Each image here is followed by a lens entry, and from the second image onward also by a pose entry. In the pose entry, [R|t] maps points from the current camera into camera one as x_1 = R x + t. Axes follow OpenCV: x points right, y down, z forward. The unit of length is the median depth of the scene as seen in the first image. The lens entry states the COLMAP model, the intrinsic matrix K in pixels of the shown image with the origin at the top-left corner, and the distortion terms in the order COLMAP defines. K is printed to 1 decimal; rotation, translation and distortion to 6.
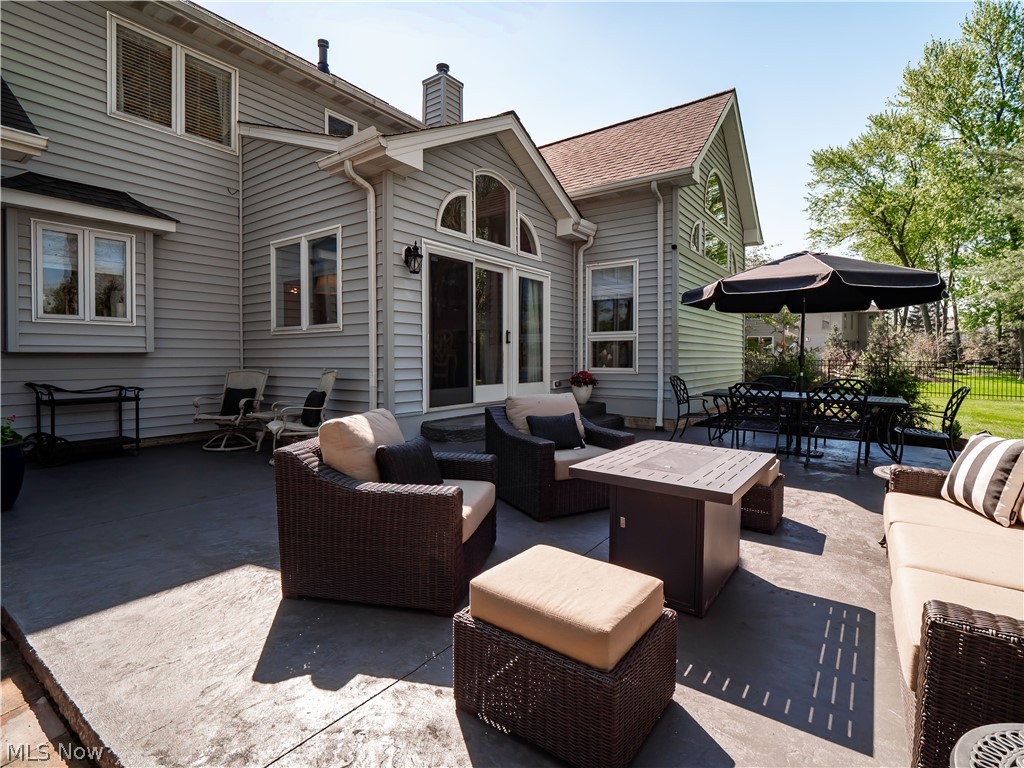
lens RADIAL K [[507.7, 0, 512.8], [0, 507.7, 367.2], [0, 0, 1]] dist [0.001199, -0.012791]
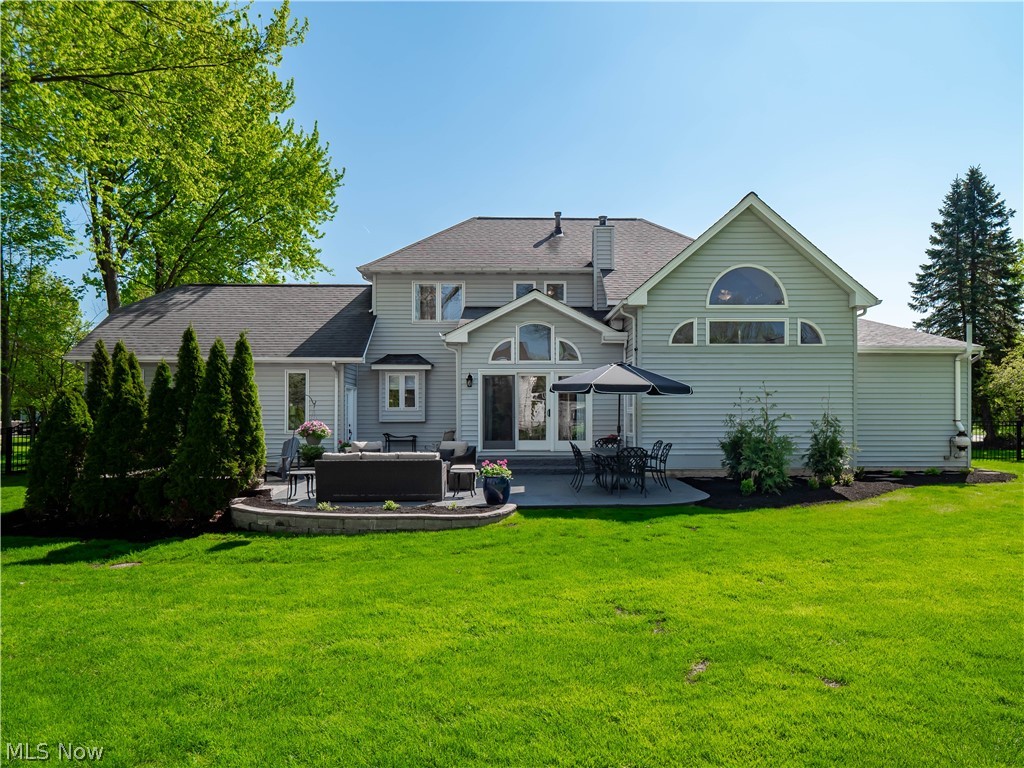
lens RADIAL K [[742.3, 0, 512.0], [0, 742.3, 384.0], [0, 0, 1]] dist [0.000029, 0.000036]
pose [[0.581382, -0.033444, -0.812943, 2.308645], [-0.010290, 0.998773, -0.048448, -0.040274], [0.813566, 0.036532, 0.580324, -0.655321]]
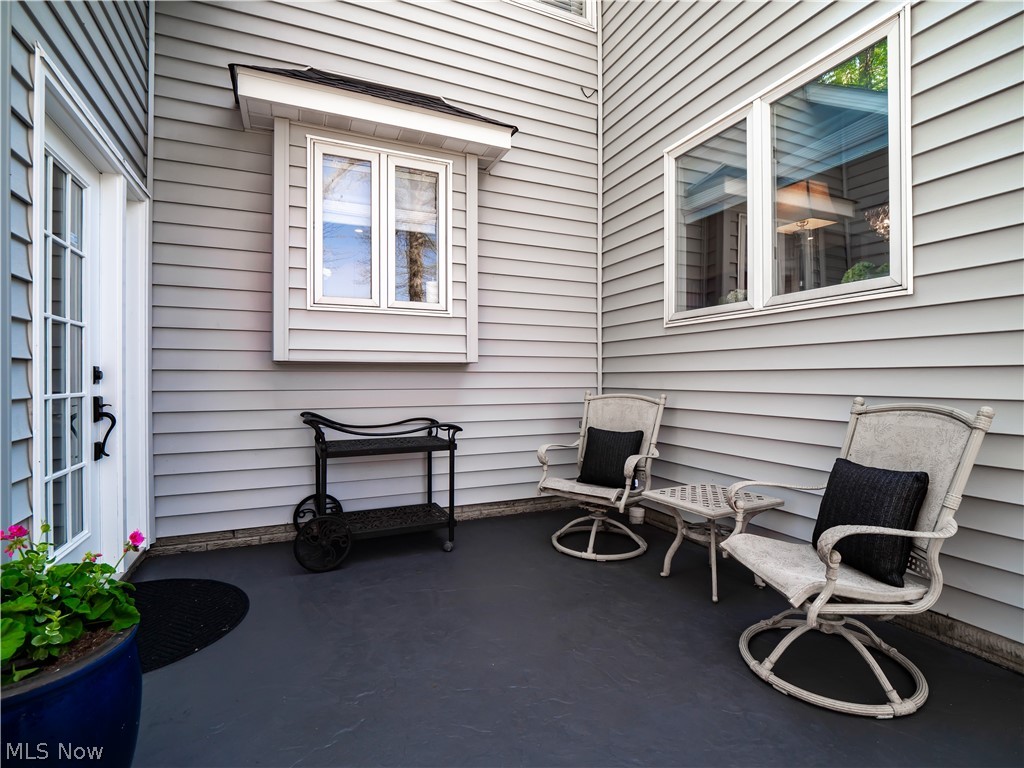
lens RADIAL K [[506.8, 0, 512.0], [0, 506.8, 384.0], [0, 0, 1]] dist [-0.002603, -0.000857]
pose [[0.860642, 0.004760, -0.509188, -0.384298], [-0.009485, 0.999933, -0.006685, -0.001386], [0.509122, 0.010583, 0.860630, 0.528247]]
